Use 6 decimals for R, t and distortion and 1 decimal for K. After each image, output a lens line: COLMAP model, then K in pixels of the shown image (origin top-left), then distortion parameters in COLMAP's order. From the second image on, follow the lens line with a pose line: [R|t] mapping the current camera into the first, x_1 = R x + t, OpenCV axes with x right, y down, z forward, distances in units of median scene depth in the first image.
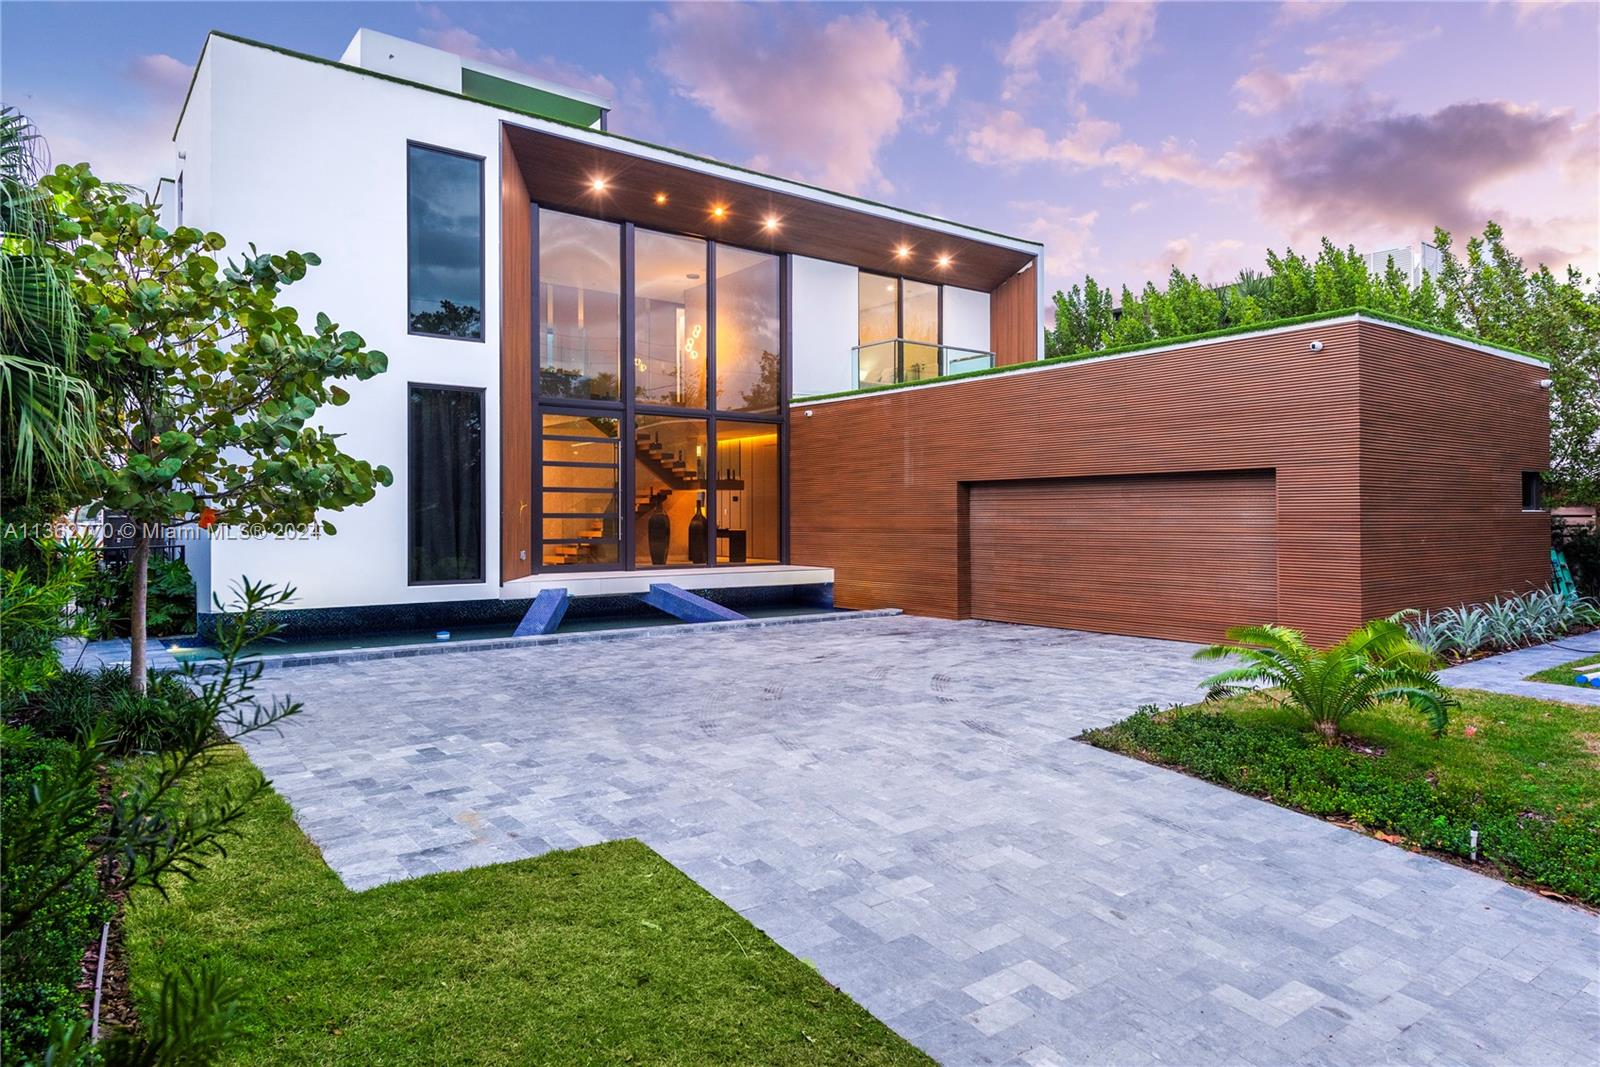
lens RADIAL K [[960.7, 0, 796.1], [0, 960.7, 511.7], [0, 0, 1]] dist [0.002791, 0.000976]
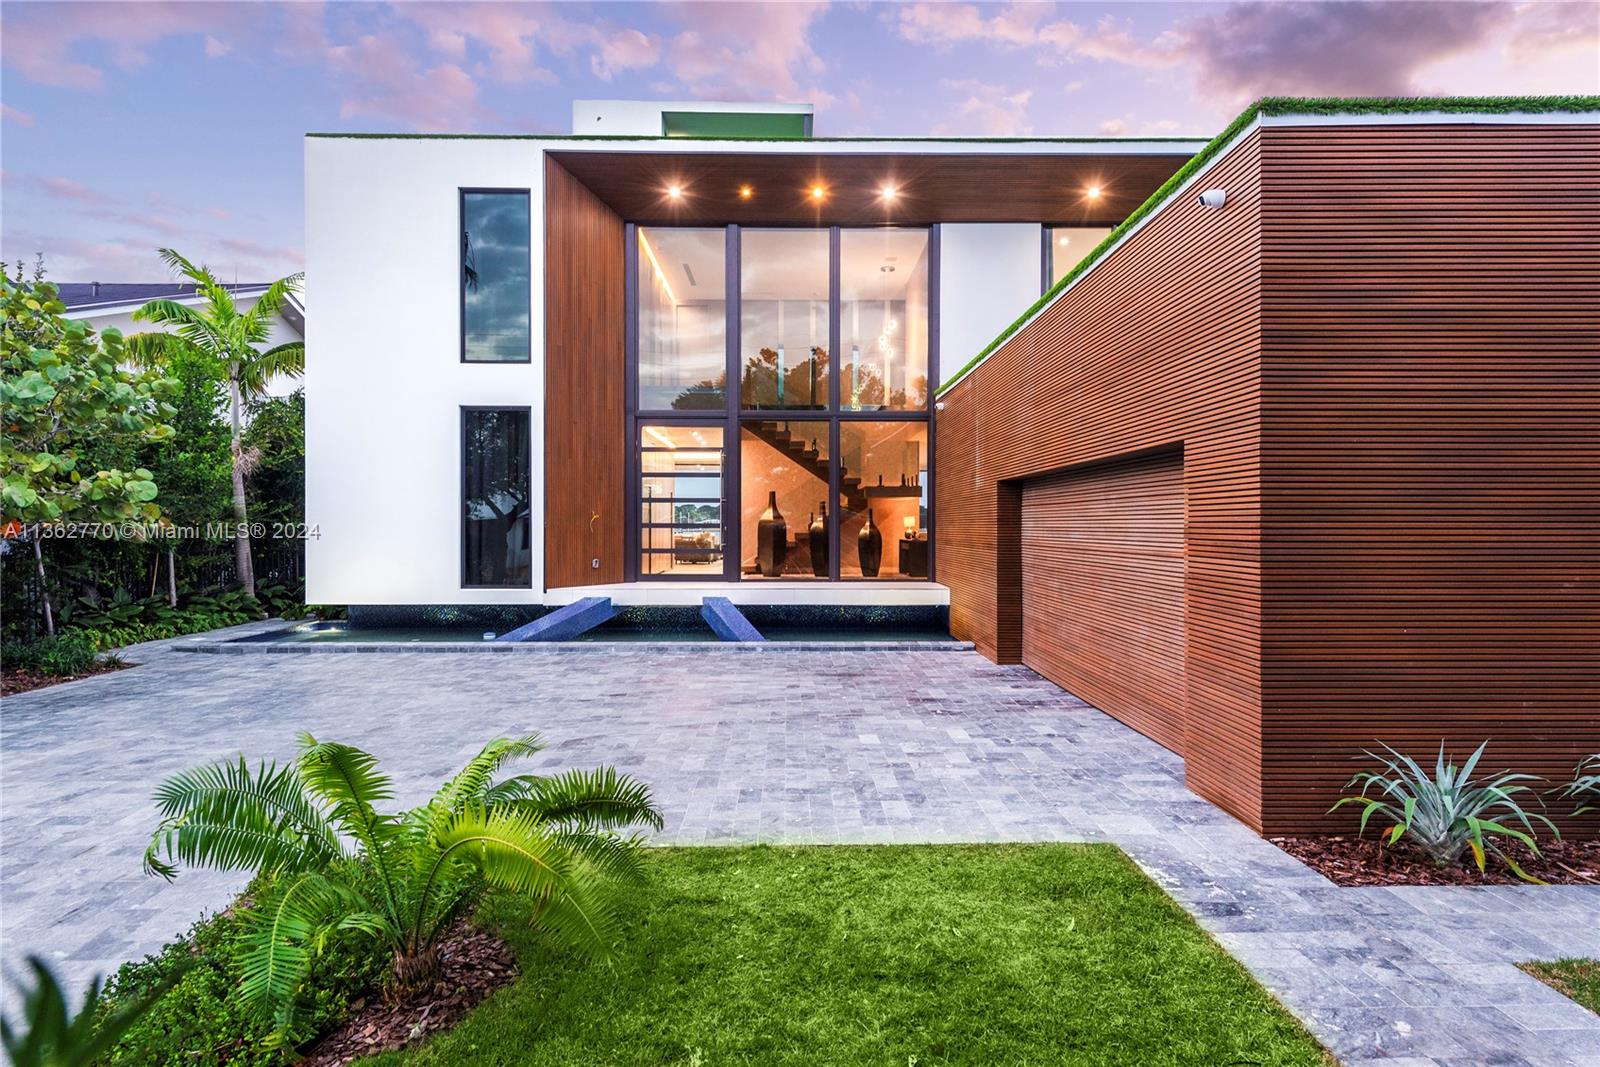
lens RADIAL K [[883.1, 0, 800.0], [0, 883.1, 533.5], [0, 0, 1]] dist [0.000059, -0.000146]
pose [[0.814945, 0.006237, -0.579504, 0.448861], [0.002687, 0.999891, 0.014539, -0.000918], [0.579532, -0.013406, 0.814839, 0.344352]]
